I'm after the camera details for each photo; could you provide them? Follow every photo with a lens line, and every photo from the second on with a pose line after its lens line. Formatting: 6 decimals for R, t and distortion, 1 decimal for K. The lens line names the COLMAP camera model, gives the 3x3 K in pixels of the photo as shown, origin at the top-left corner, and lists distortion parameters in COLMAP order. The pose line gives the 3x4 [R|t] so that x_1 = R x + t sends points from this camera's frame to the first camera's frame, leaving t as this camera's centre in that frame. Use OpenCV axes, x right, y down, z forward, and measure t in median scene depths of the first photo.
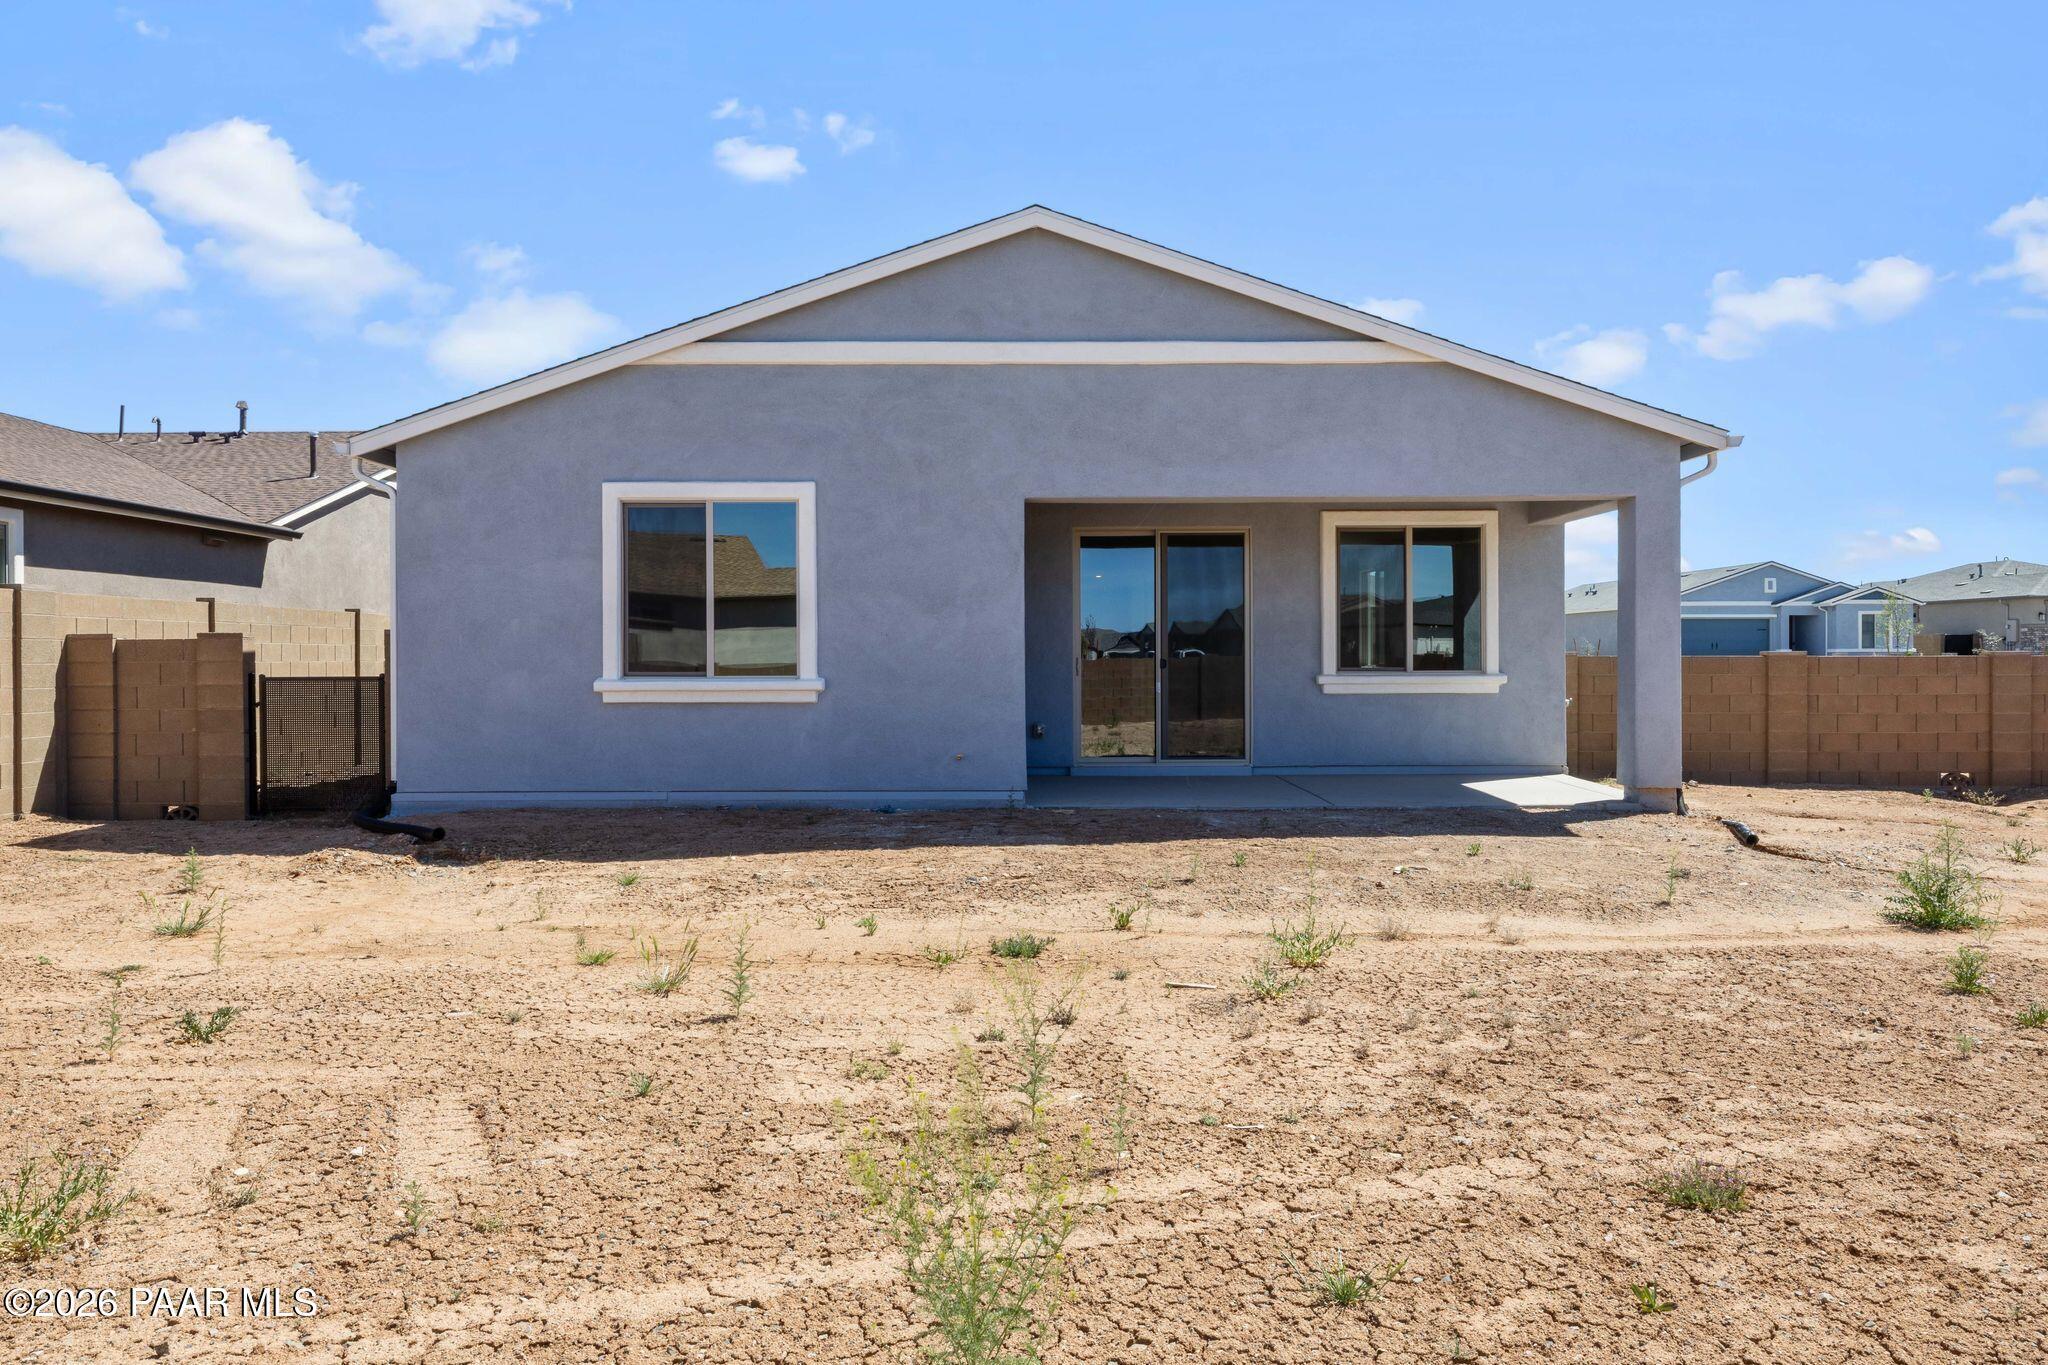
lens RADIAL K [[1486.3, 0, 1021.7], [0, 1486.3, 682.1], [0, 0, 1]] dist [-0.004370, 0.000337]
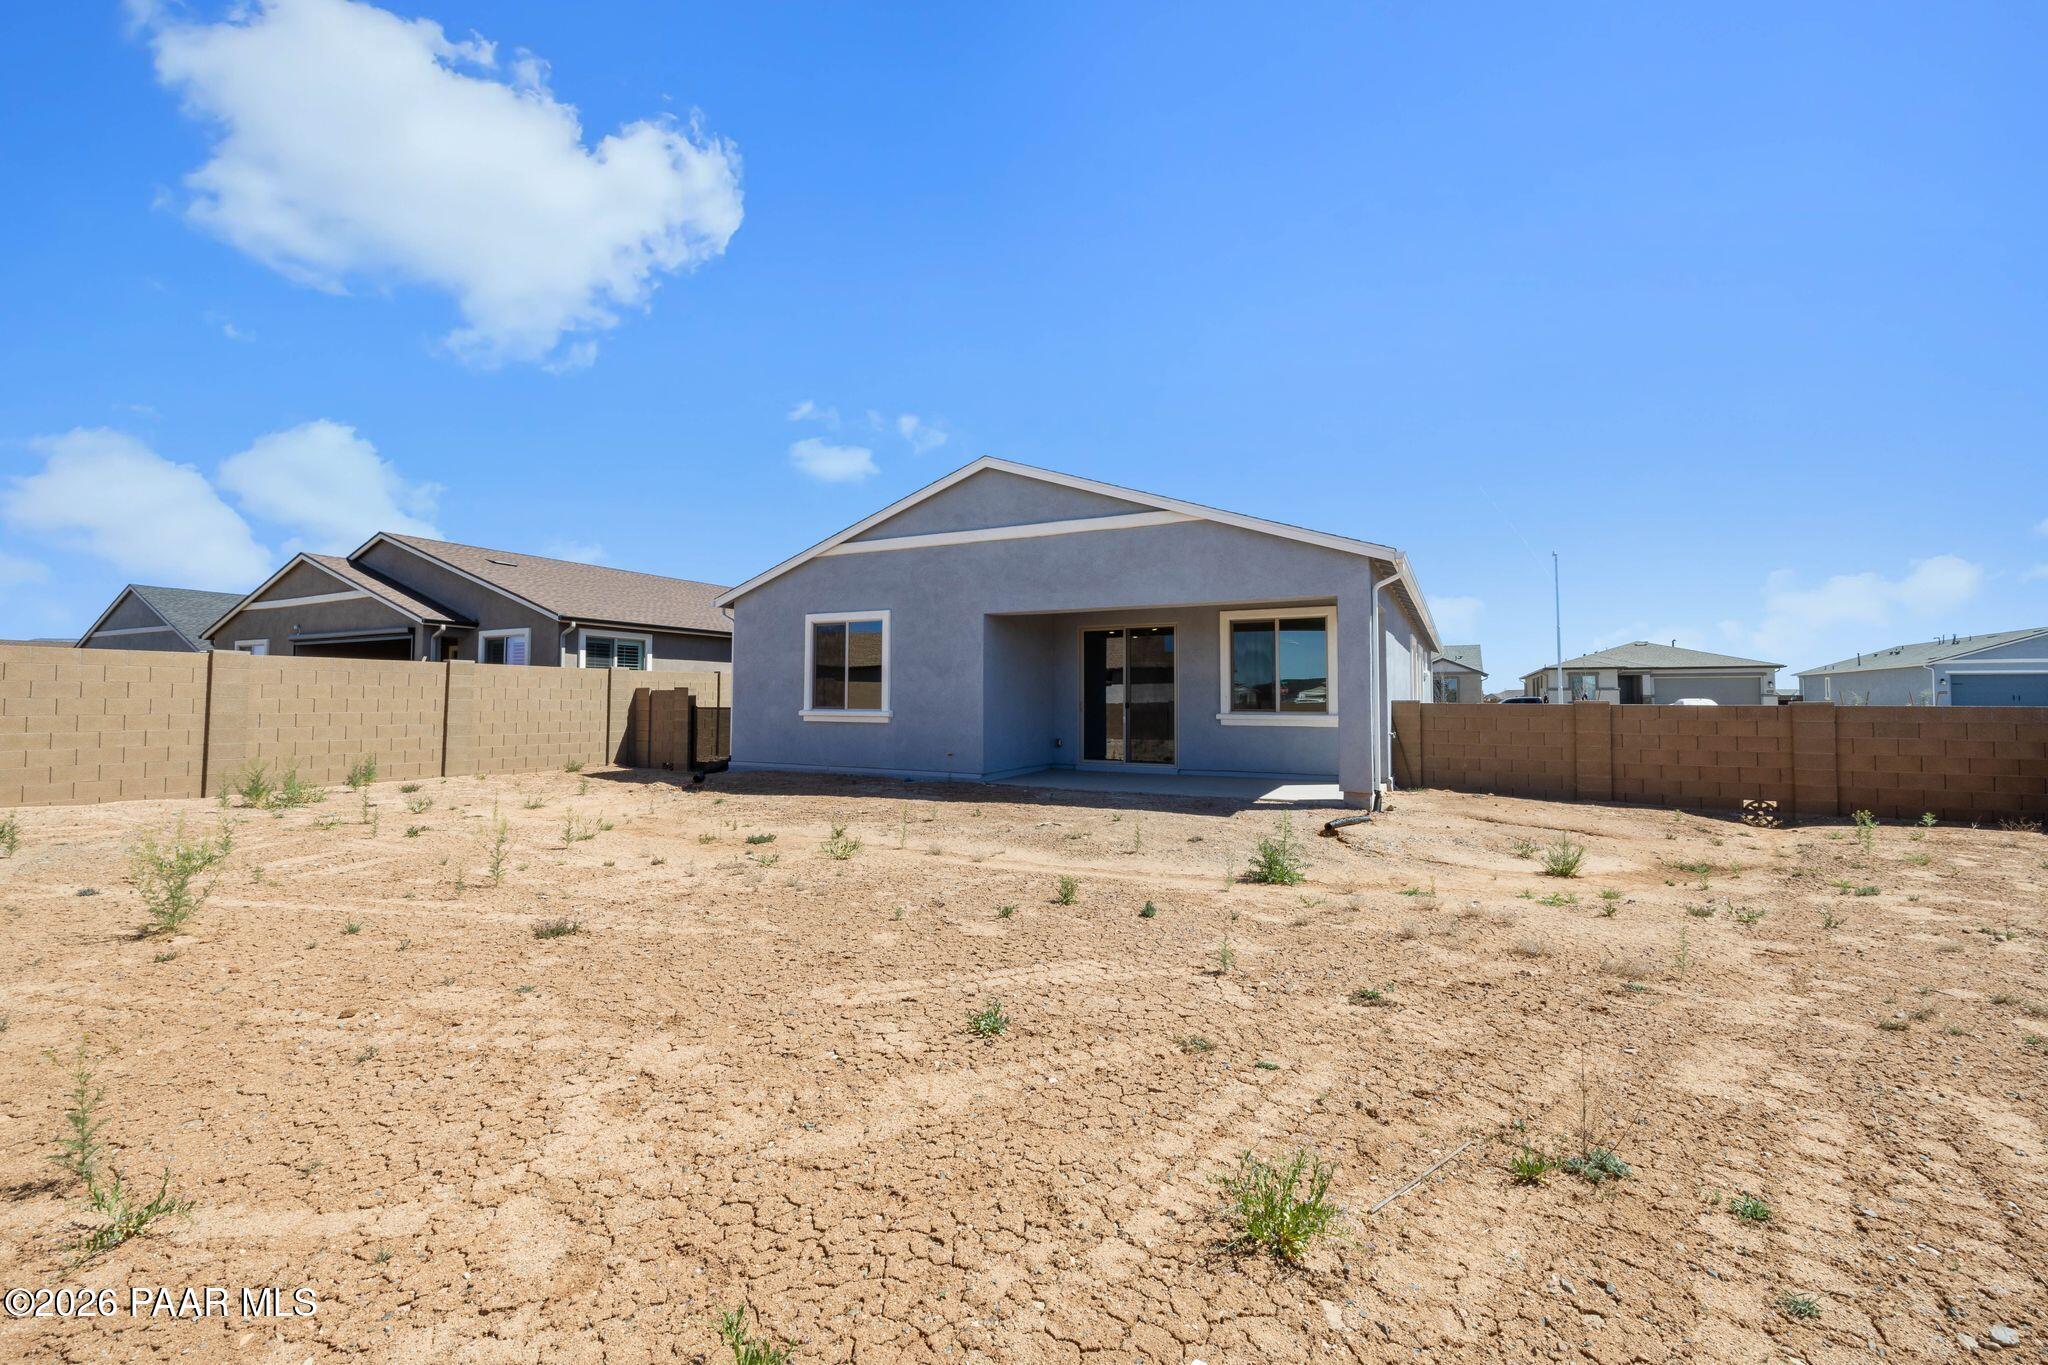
lens RADIAL K [[897.7, 0, 1027.1], [0, 897.7, 682.2], [0, 0, 1]] dist [0.005729, -0.001247]
pose [[0.875658, -0.002956, -0.482923, 0.583304], [-0.016105, 0.999246, -0.035318, -0.000954], [0.482664, 0.038704, 0.874950, 0.058715]]
